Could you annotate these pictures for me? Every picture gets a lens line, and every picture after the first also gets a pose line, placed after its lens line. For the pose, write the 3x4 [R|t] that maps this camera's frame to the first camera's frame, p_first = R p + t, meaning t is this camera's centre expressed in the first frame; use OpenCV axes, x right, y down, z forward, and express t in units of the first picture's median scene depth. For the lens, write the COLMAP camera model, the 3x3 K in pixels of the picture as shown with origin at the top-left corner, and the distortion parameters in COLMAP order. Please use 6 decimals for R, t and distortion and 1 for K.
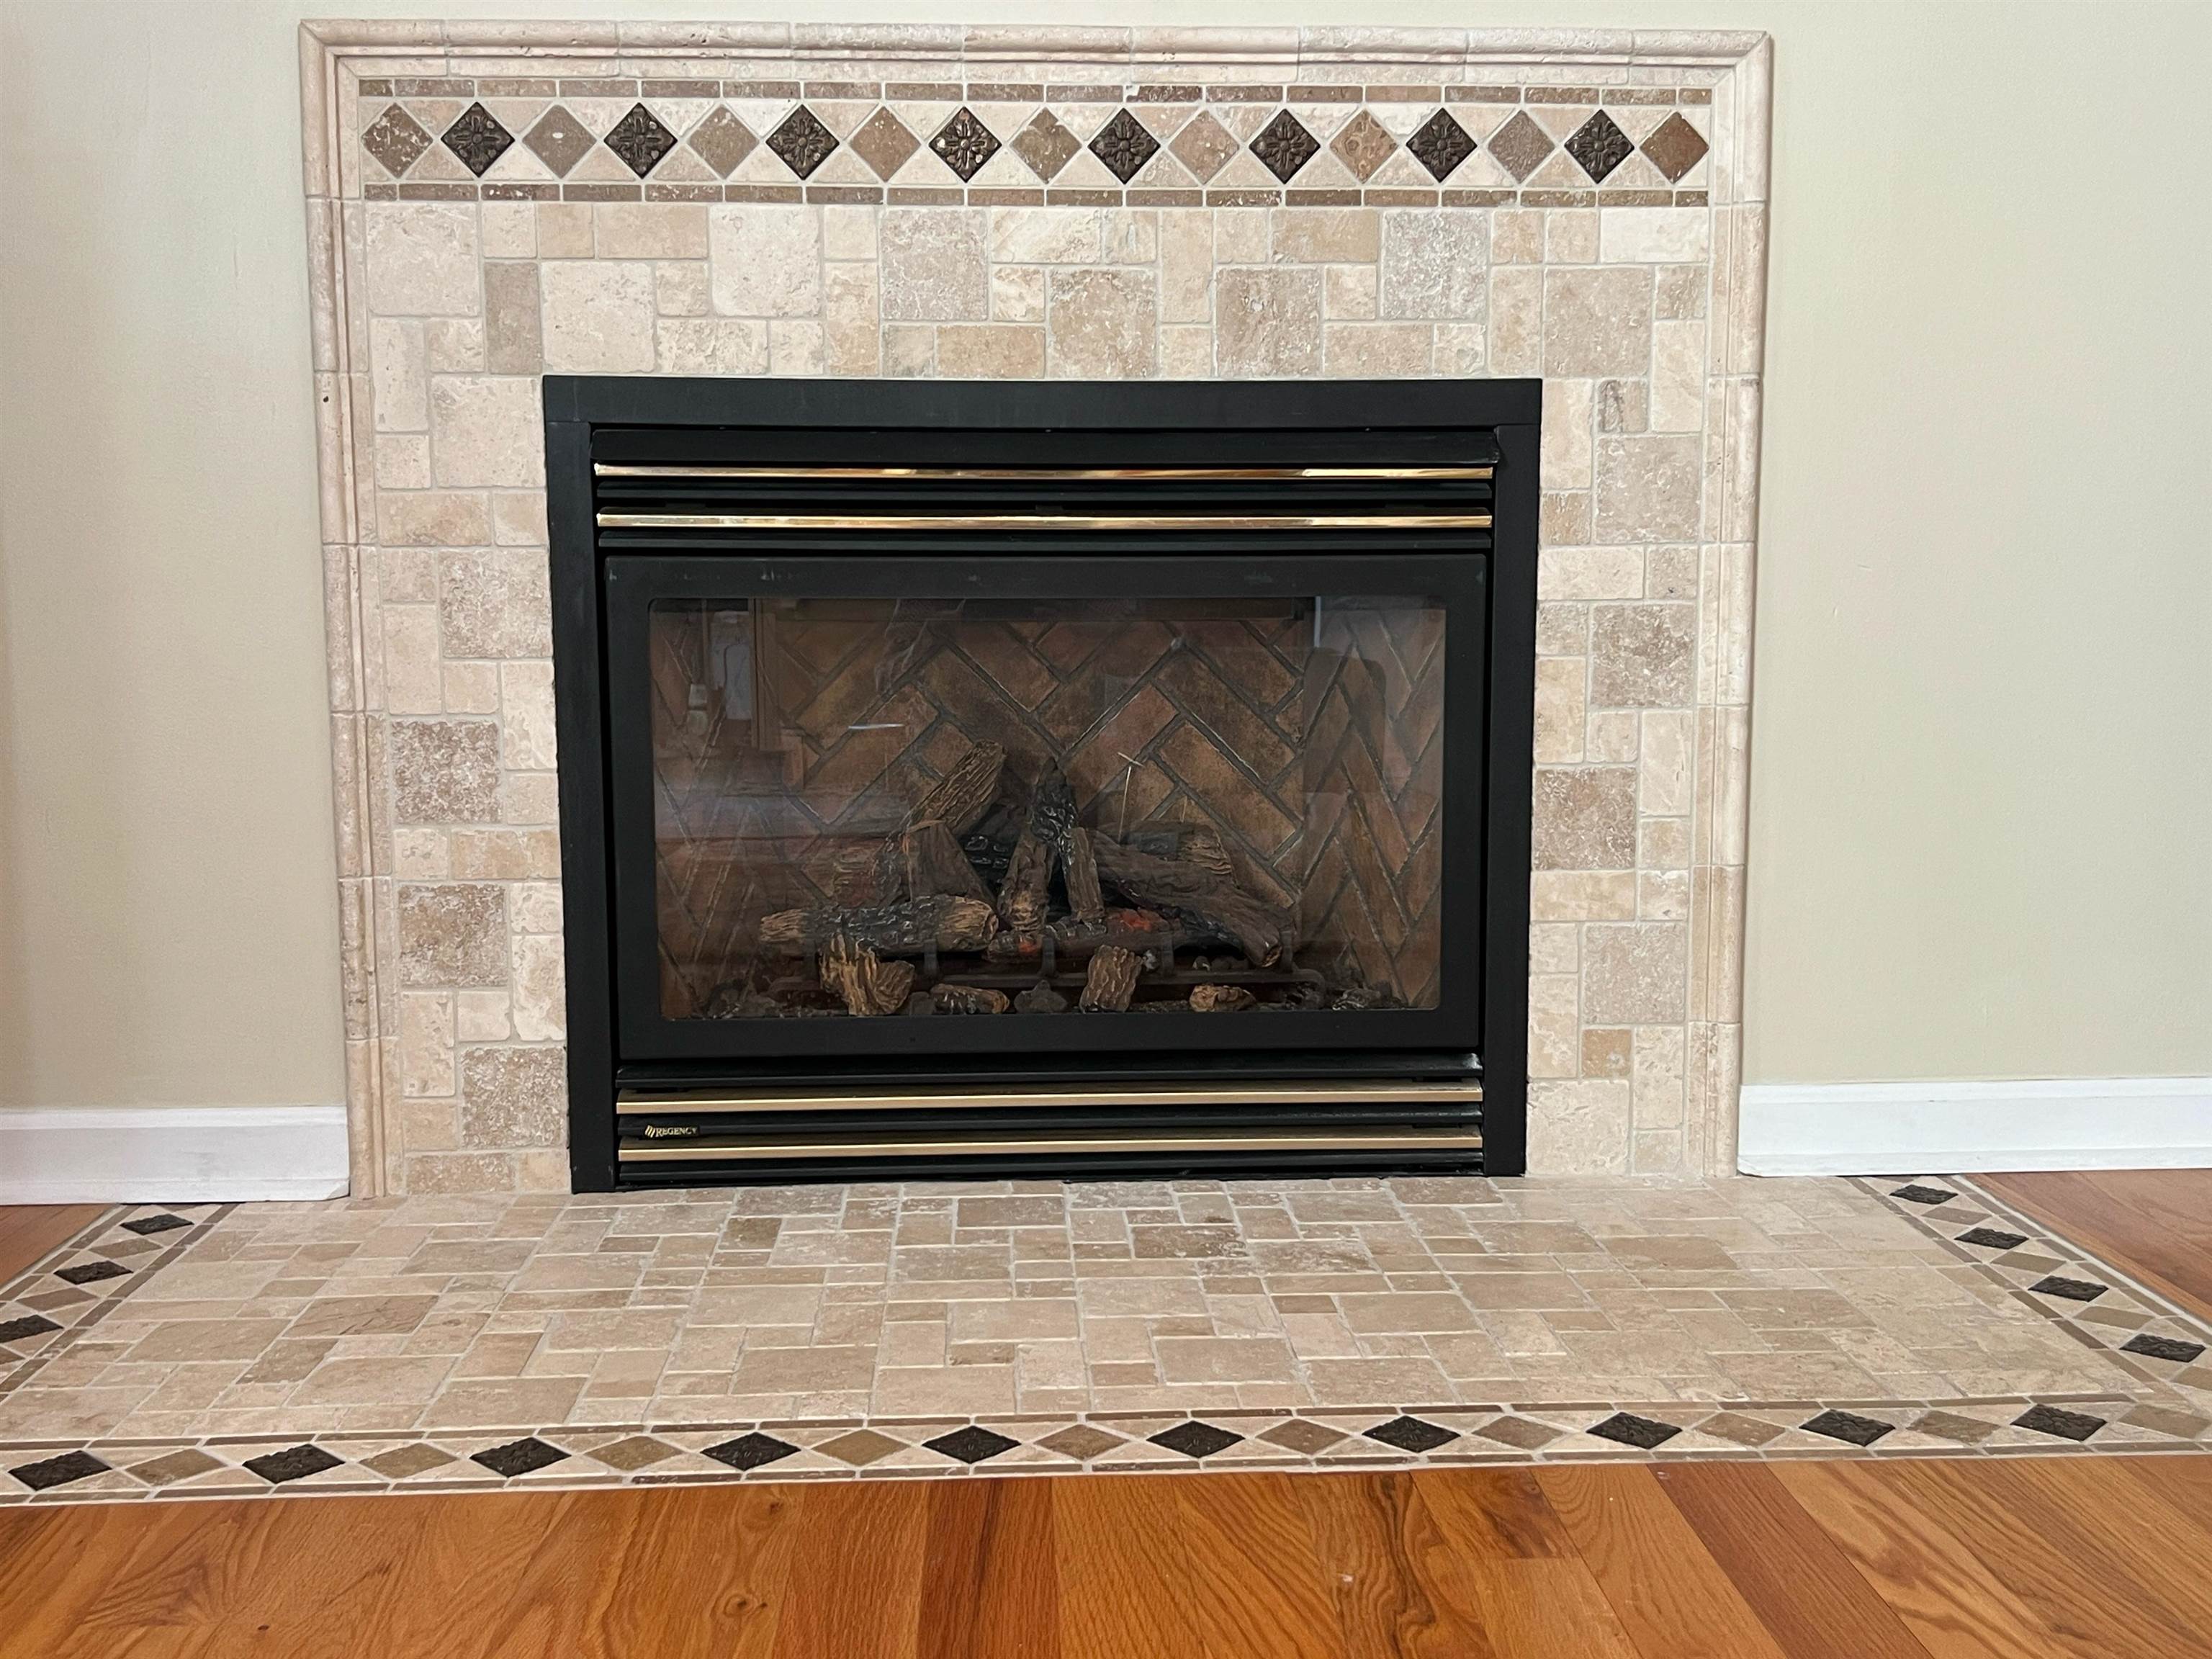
lens RADIAL K [[2257.6, 0, 1103.3], [0, 2257.6, 842.1], [0, 0, 1]] dist [0.014383, 0.000000]
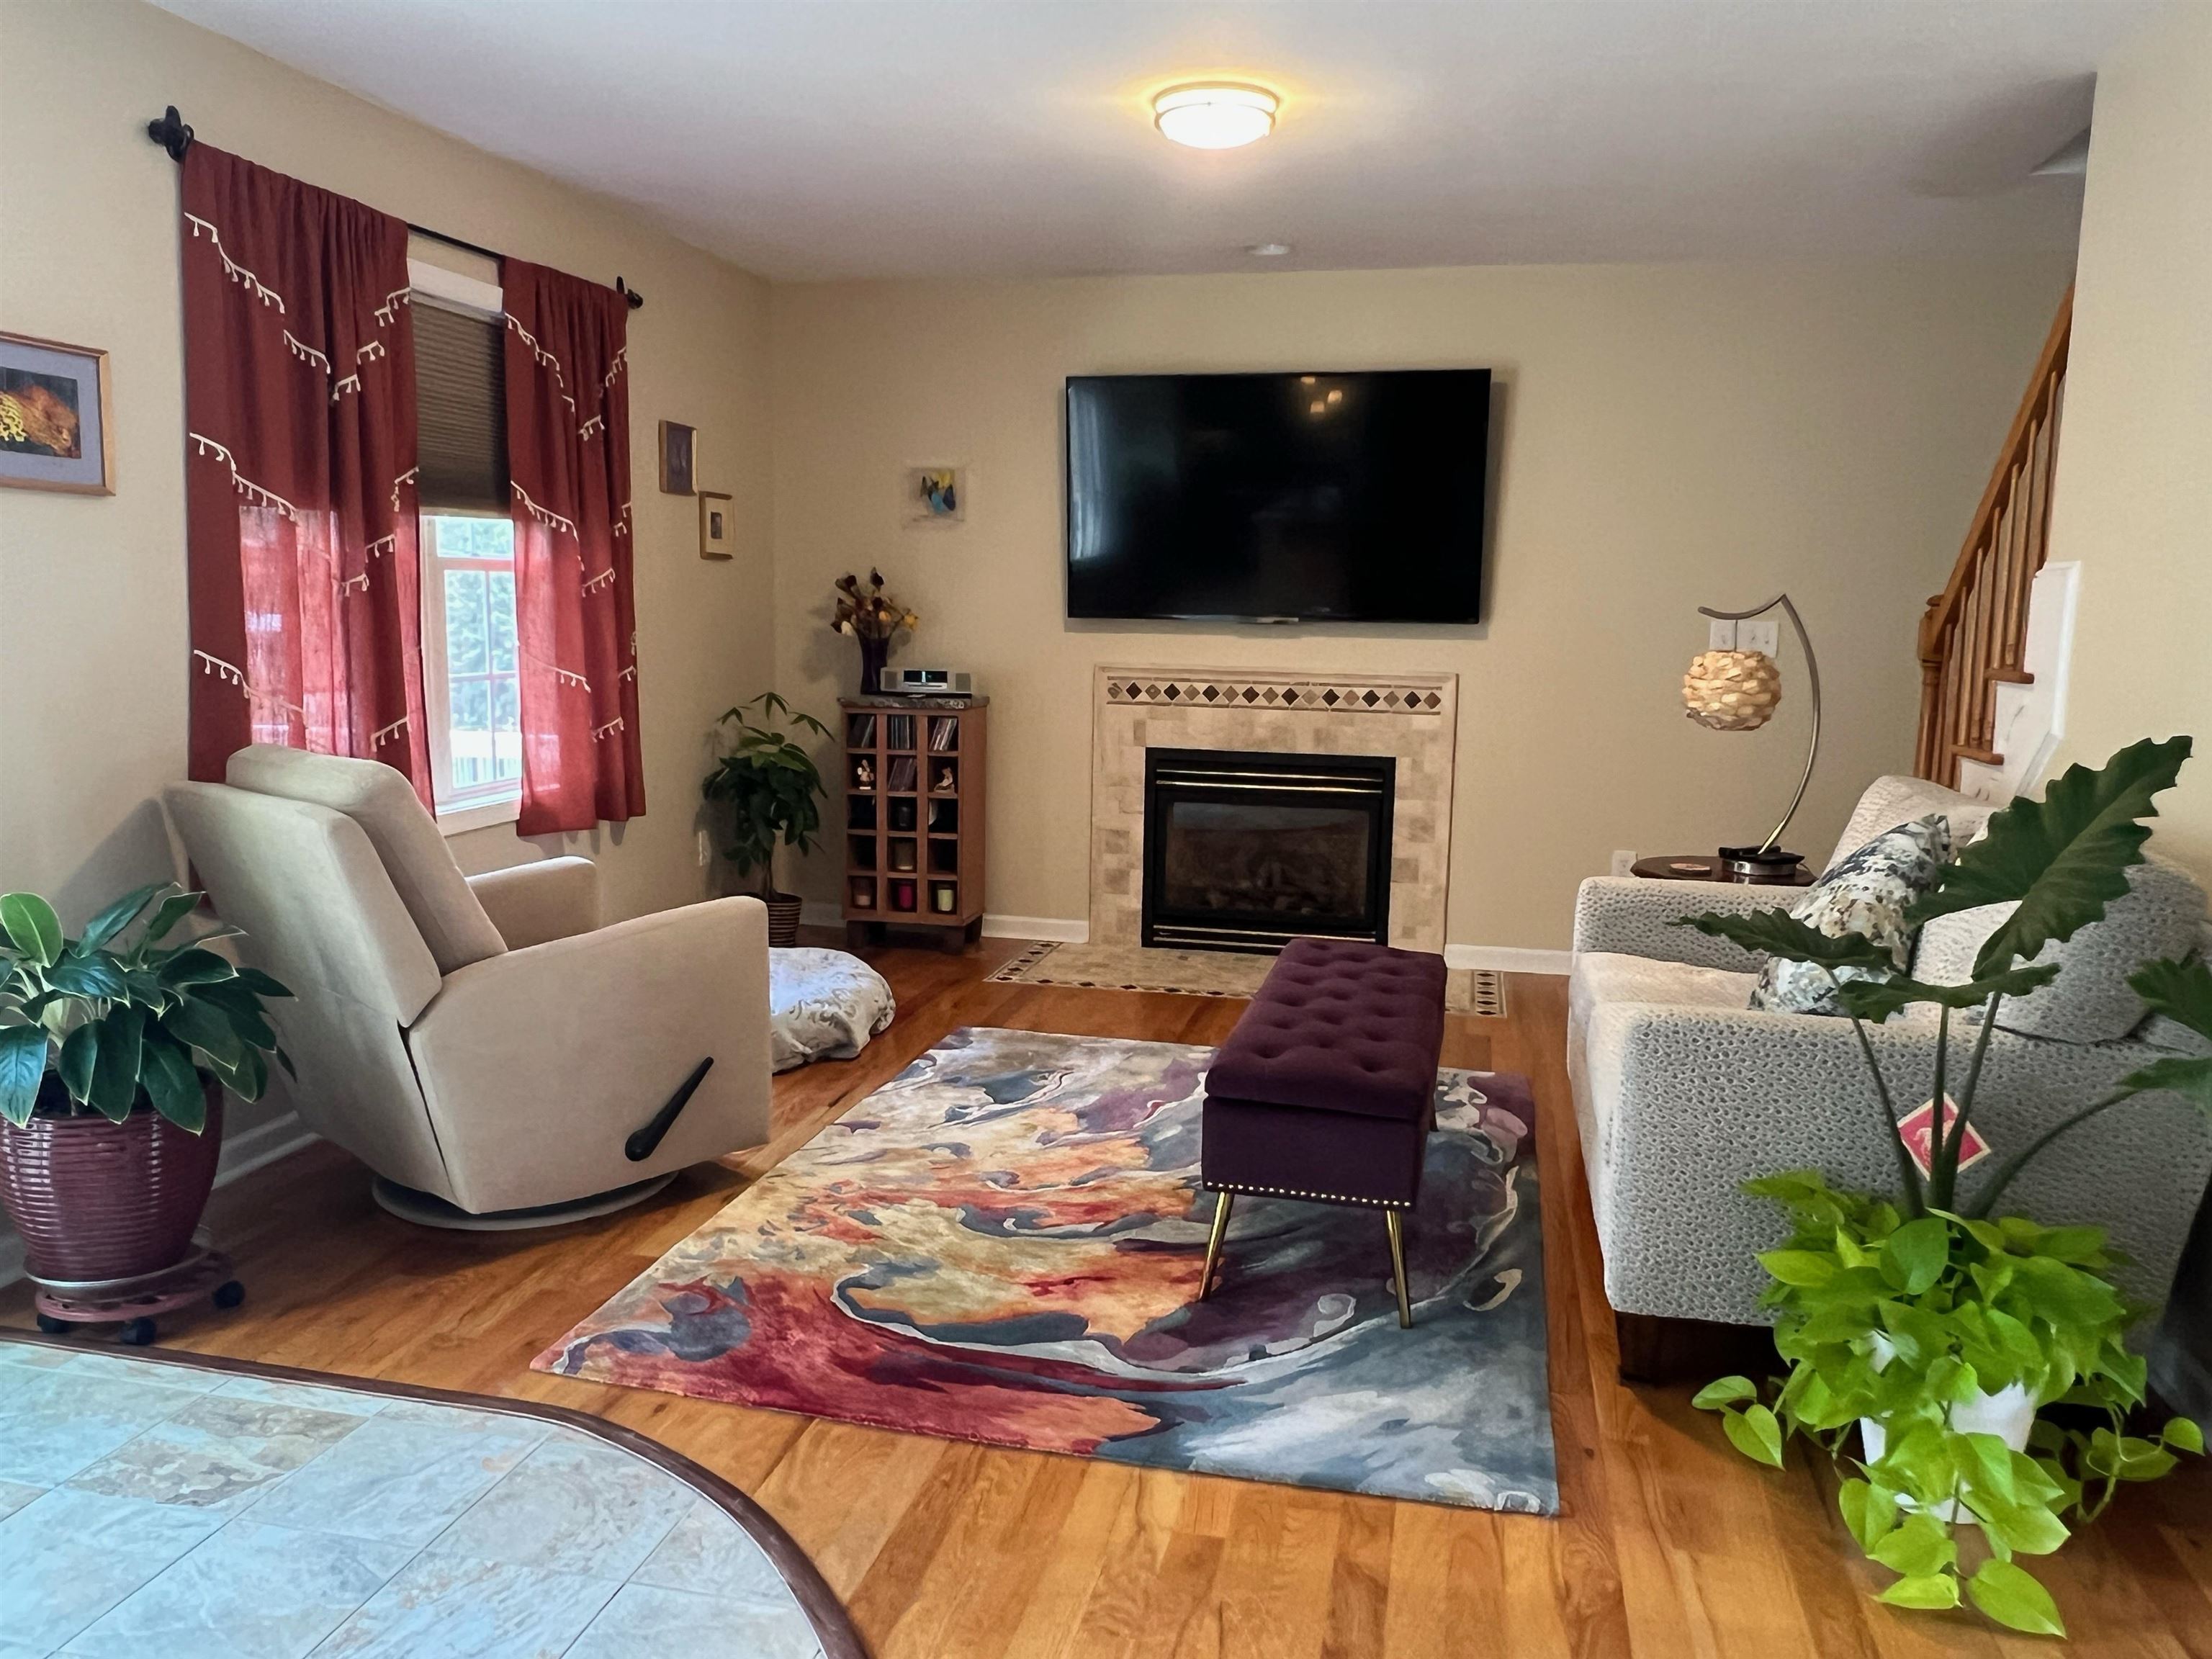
lens RADIAL K [[1634.3, 0, 1106.9], [0, 1634.3, 832.5], [0, 0, 1]] dist [-0.011315, -0.002114]
pose [[0.964578, 0.061561, -0.256514, 0.448696], [-0.054324, 0.997902, 0.035209, -0.150204], [0.258144, -0.020027, 0.965899, -1.862457]]
